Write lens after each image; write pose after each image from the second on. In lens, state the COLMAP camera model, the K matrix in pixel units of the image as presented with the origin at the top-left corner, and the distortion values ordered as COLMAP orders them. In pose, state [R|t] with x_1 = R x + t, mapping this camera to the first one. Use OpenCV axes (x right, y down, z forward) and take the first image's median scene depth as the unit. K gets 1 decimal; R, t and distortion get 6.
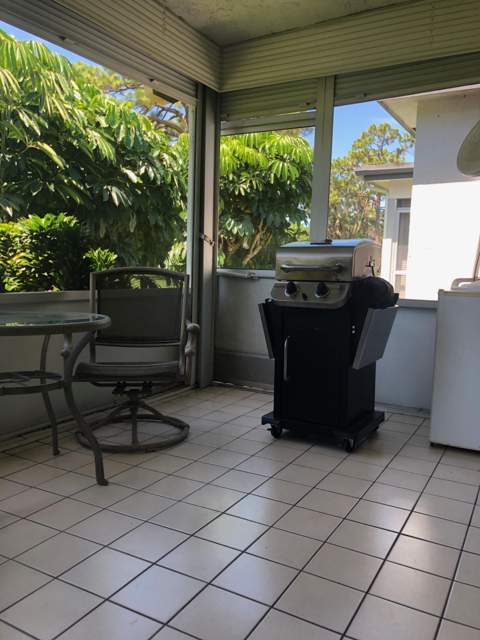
lens RADIAL K [[527.8, 0, 240.0], [0, 527.8, 320.0], [0, 0, 1]] dist [0.010154, 0.001708]
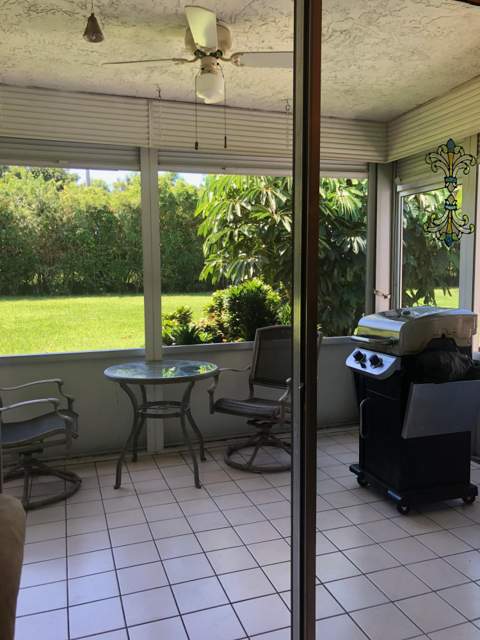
lens RADIAL K [[519.6, 0, 240.0], [0, 519.6, 320.0], [0, 0, 1]] dist [-0.001568, -0.002988]
pose [[0.751370, 0.027341, -0.659315, 0.520352], [-0.036537, 0.999332, -0.000198, -0.105212], [0.658869, 0.024238, 0.751867, -0.006844]]
